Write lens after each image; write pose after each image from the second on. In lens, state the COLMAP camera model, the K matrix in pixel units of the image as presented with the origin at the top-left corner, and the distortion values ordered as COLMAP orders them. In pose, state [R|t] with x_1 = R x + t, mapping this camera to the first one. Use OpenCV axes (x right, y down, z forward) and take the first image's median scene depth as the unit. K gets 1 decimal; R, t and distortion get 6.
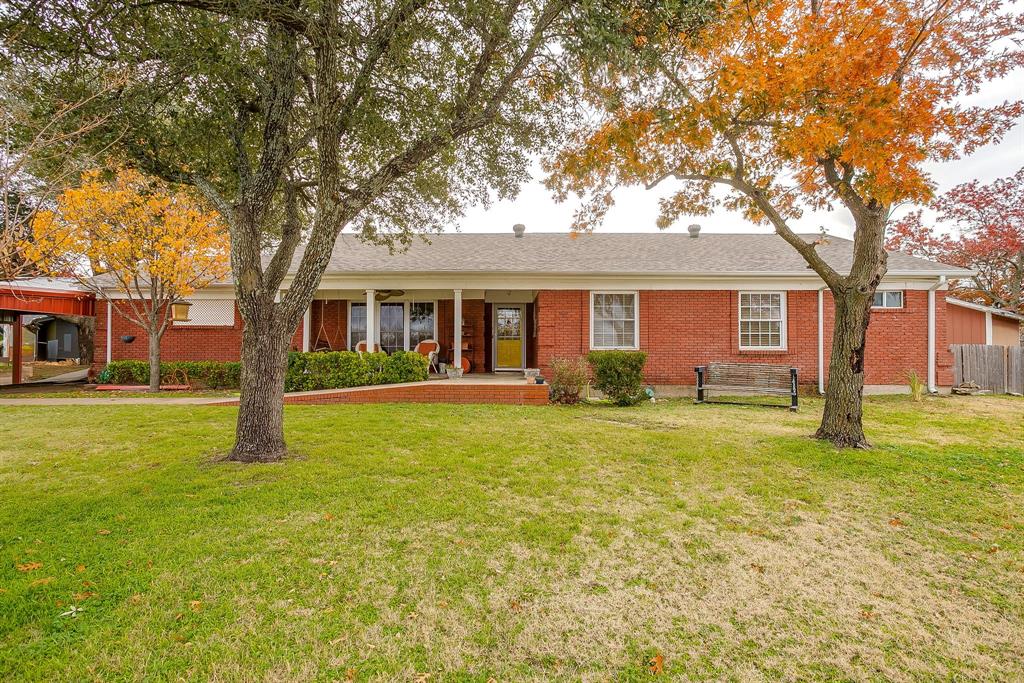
lens RADIAL K [[497.5, 0, 512.0], [0, 497.5, 341.5], [0, 0, 1]] dist [-0.052954, 0.037496]
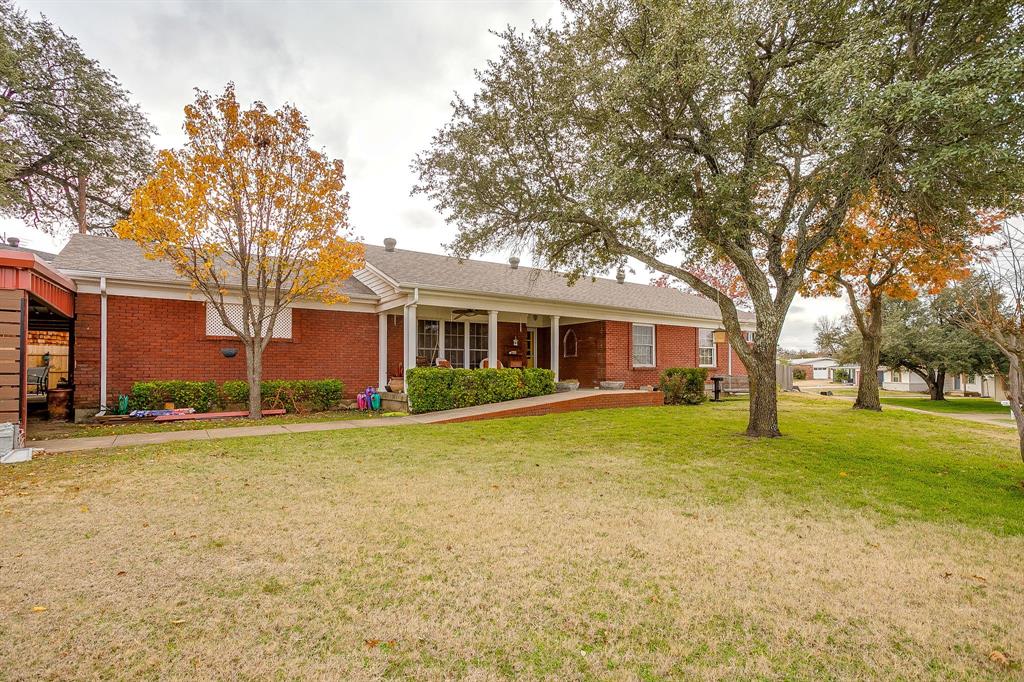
lens RADIAL K [[497.5, 0, 512.0], [0, 497.5, 341.0], [0, 0, 1]] dist [-0.052954, 0.037496]
pose [[0.803355, 0.026304, 0.594919, -0.936144], [-0.015529, 0.999610, -0.023228, -0.015798], [-0.595297, 0.009422, 0.803450, 0.085033]]
